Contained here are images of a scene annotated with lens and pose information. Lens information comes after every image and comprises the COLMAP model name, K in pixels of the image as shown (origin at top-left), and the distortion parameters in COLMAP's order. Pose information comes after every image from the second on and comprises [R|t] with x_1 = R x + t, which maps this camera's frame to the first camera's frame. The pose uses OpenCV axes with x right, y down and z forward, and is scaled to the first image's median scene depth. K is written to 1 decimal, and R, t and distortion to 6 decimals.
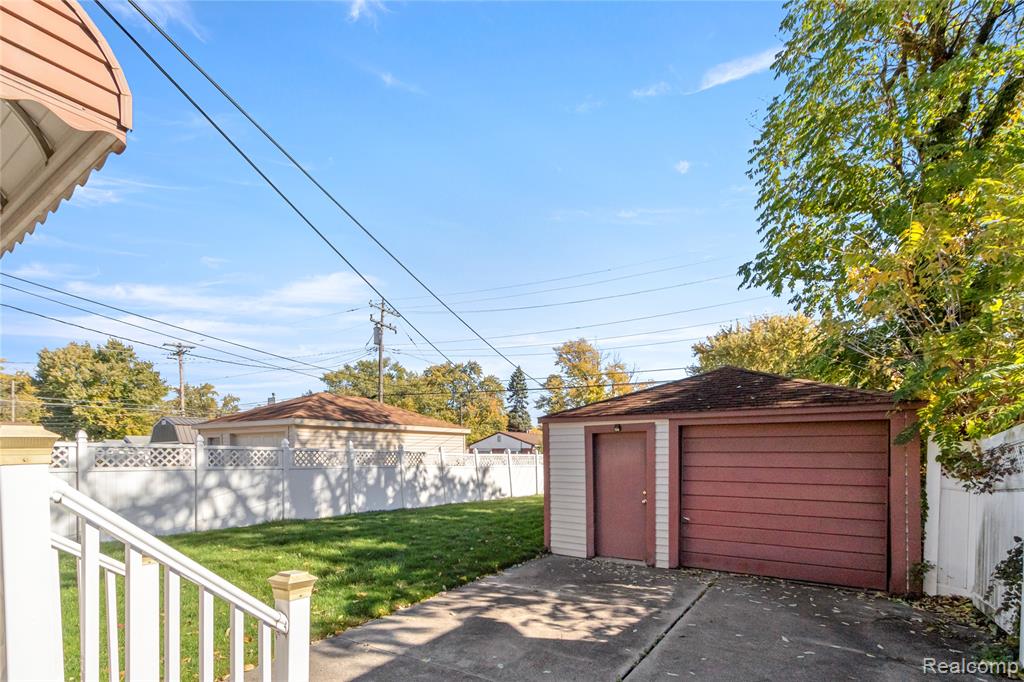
lens RADIAL K [[486.3, 0, 512.0], [0, 486.3, 341.0], [0, 0, 1]] dist [0.003099, 0.000083]
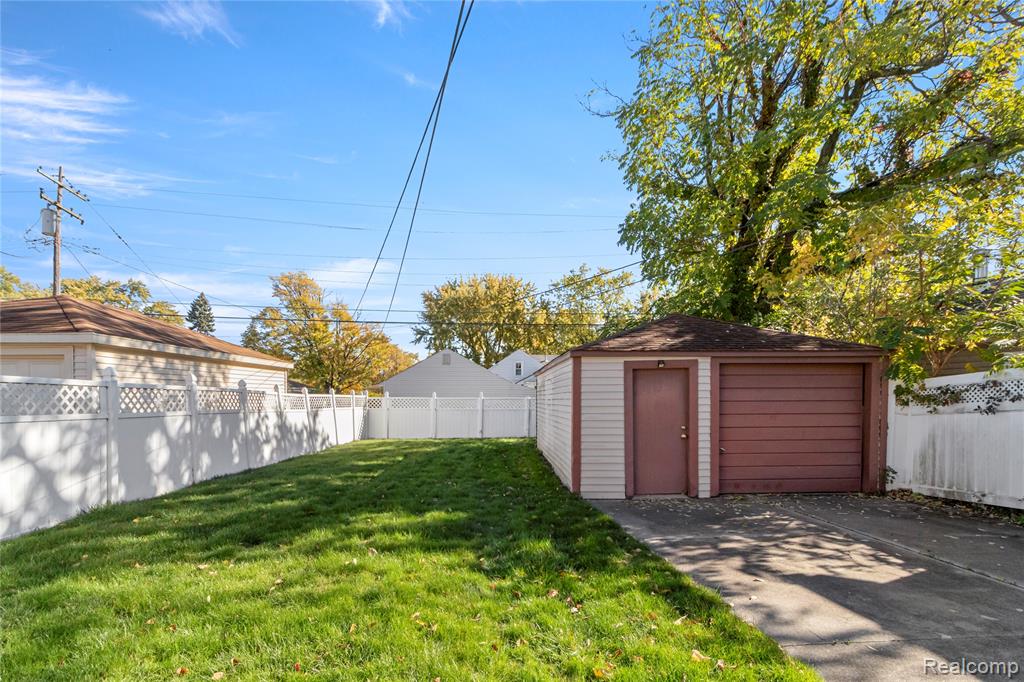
lens RADIAL K [[484.6, 0, 519.0], [0, 484.6, 304.1], [0, 0, 1]] dist [0.002024, 0.000372]
pose [[0.811379, 0.103804, 0.575229, -0.434096], [-0.126076, 0.992020, -0.001182, 0.069837], [-0.570762, -0.071564, 0.817991, 0.269091]]
